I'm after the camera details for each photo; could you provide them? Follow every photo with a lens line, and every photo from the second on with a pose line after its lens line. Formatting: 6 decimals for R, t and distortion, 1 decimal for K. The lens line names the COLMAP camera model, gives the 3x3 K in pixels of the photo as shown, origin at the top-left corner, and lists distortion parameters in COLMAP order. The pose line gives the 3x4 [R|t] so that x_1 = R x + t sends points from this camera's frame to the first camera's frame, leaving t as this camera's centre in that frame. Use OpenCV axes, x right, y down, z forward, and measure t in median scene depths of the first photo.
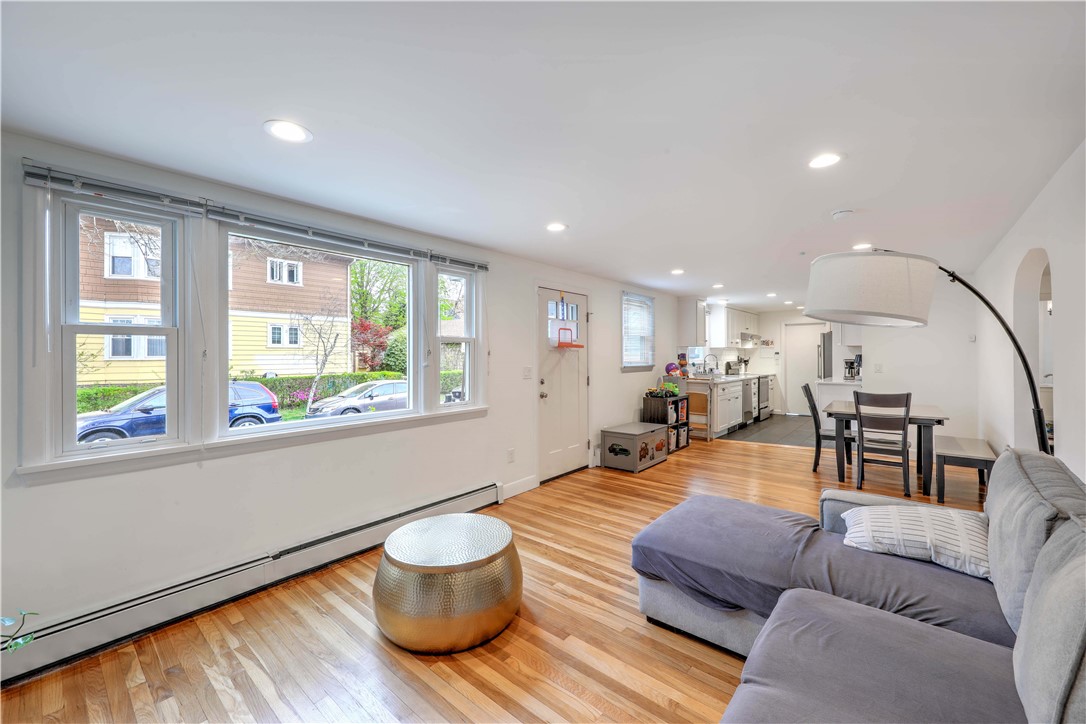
lens RADIAL K [[431.4, 0, 537.2], [0, 431.4, 353.4], [0, 0, 1]] dist [0.010406, -0.000018]
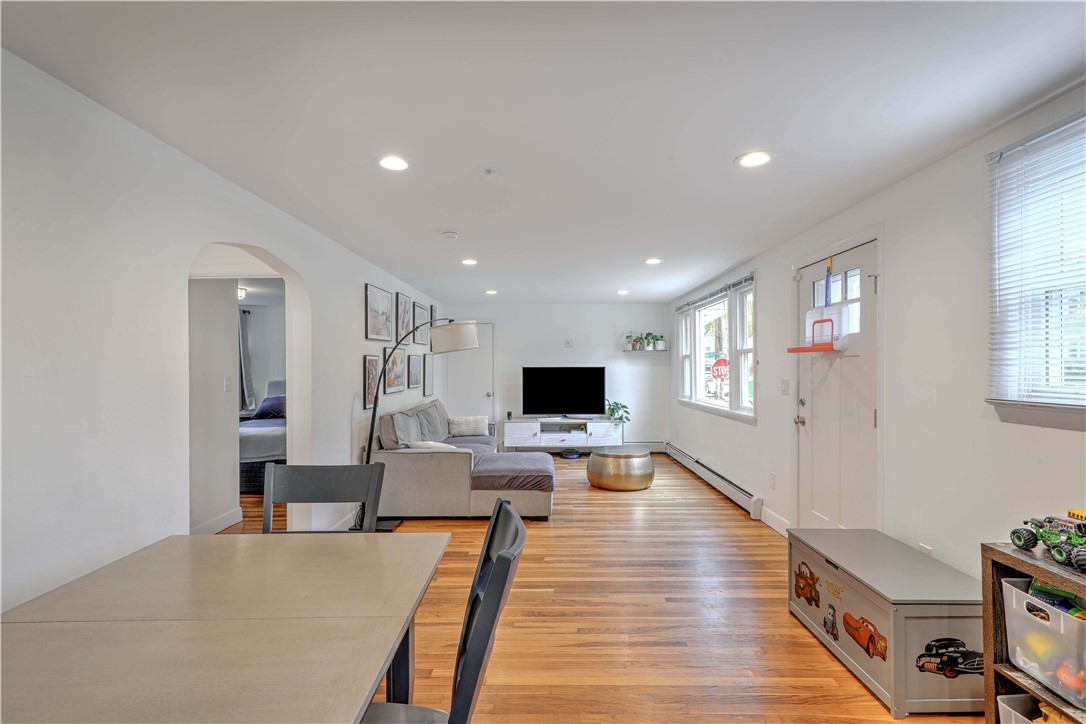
lens RADIAL K [[507.6, 0, 538.3], [0, 507.6, 365.0], [0, 0, 1]] dist [0.002175, 0.000392]
pose [[-0.773711, 0.006115, -0.633509, 0.854378], [0.012137, 0.999913, -0.005172, 0.004355], [0.633422, -0.011691, -0.773718, 1.346891]]
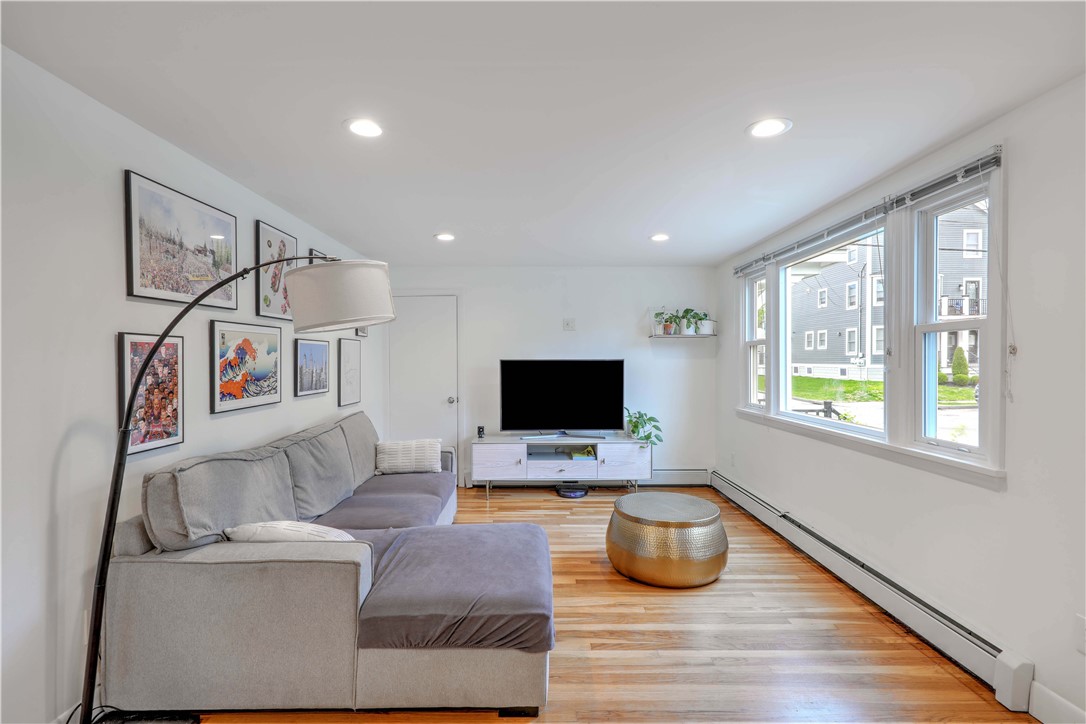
lens RADIAL K [[507.6, 0, 538.3], [0, 507.6, 365.0], [0, 0, 1]] dist [0.002175, 0.000392]
pose [[-0.761157, 0.015463, -0.648383, 0.496715], [0.011848, 0.999880, 0.009937, 0.003470], [0.648460, -0.000118, -0.761249, 0.925929]]
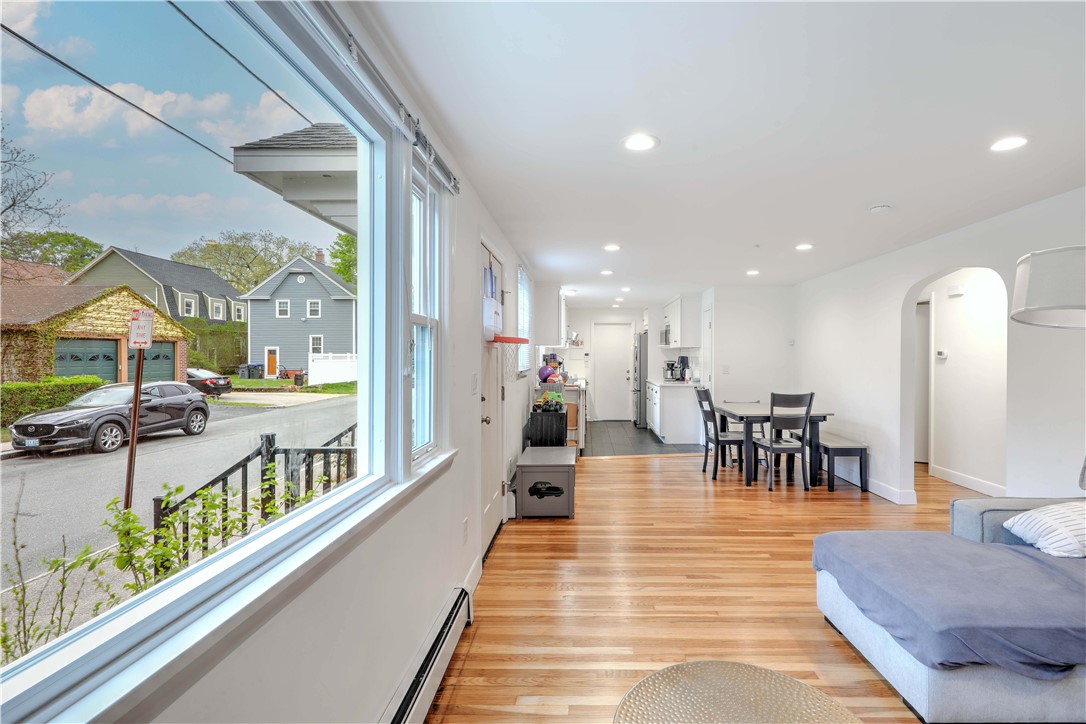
lens RADIAL K [[524.6, 0, 584.7], [0, 524.6, 360.8], [0, 0, 1]] dist [0.002036, -0.000099]
pose [[0.760789, 0.001464, 0.648997, -0.348045], [-0.009480, 0.999916, 0.008858, 0.006325], [-0.648929, -0.012891, 0.760739, 0.343548]]
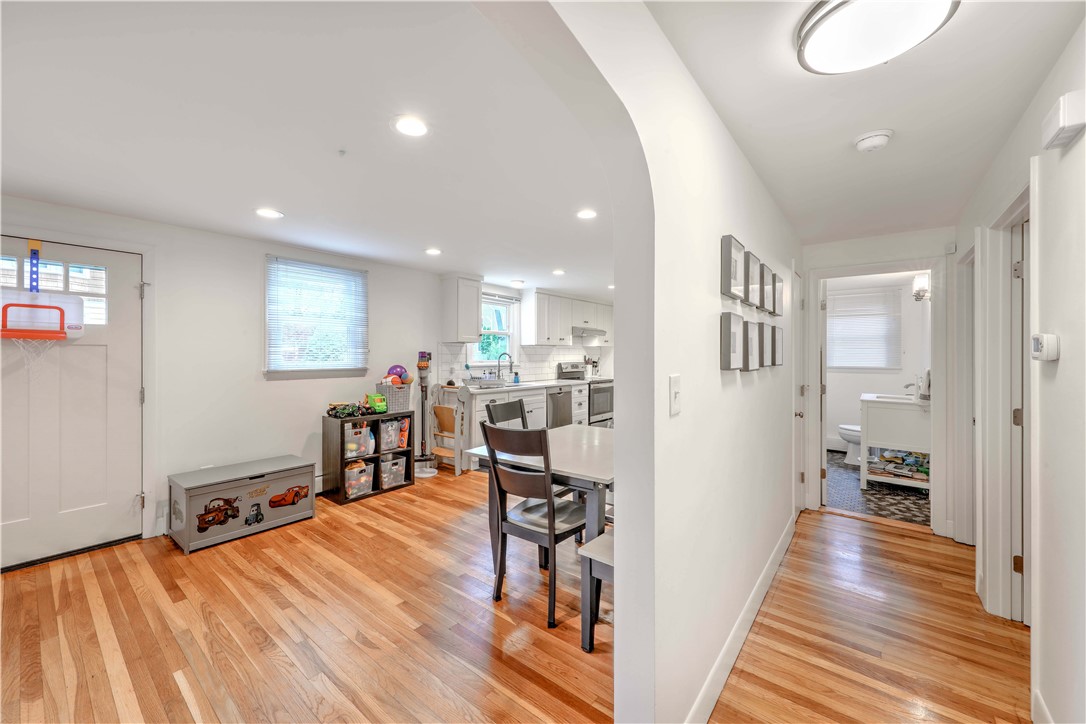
lens RADIAL K [[414.4, 0, 543.0], [0, 414.4, 355.6], [0, 0, 1]] dist [-0.001320, -0.000256]
pose [[0.999260, 0.004462, 0.038216, 0.738672], [-0.004703, 0.999970, 0.006227, 0.002224], [-0.038187, -0.006402, 0.999250, 0.451125]]
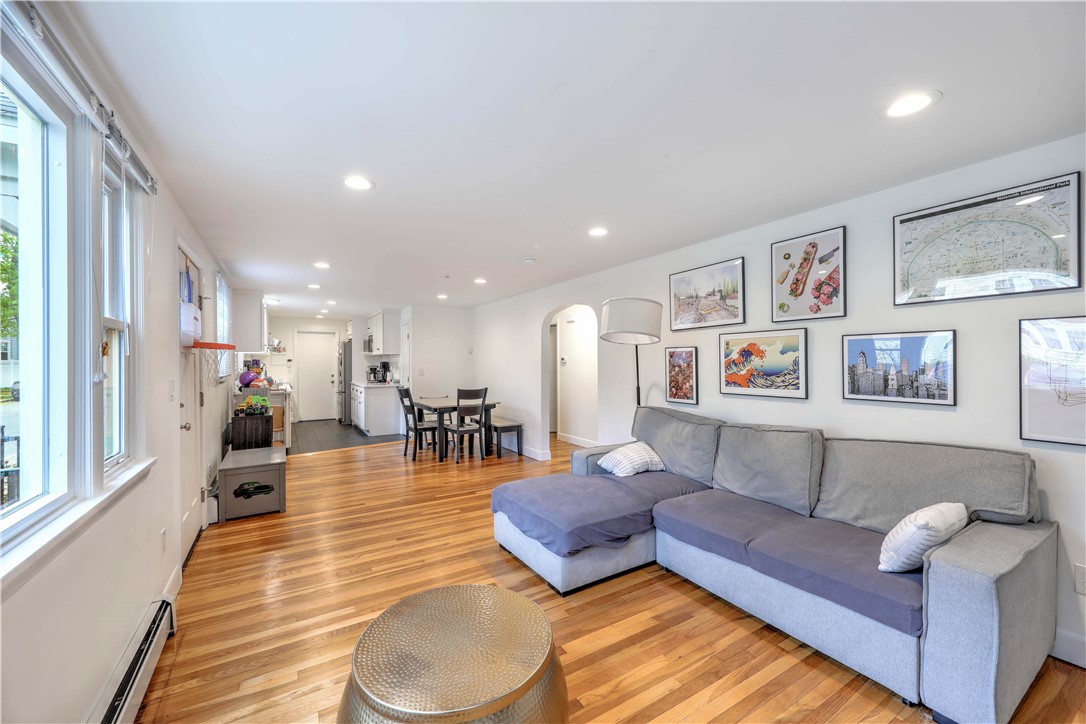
lens RADIAL K [[424.1, 0, 542.5], [0, 424.1, 364.0], [0, 0, 1]] dist [0.000548, -0.000081]
pose [[0.307759, -0.000043, 0.951464, -0.381537], [-0.004370, 0.999989, 0.001458, 0.007623], [-0.951454, -0.004607, 0.307756, 0.341541]]
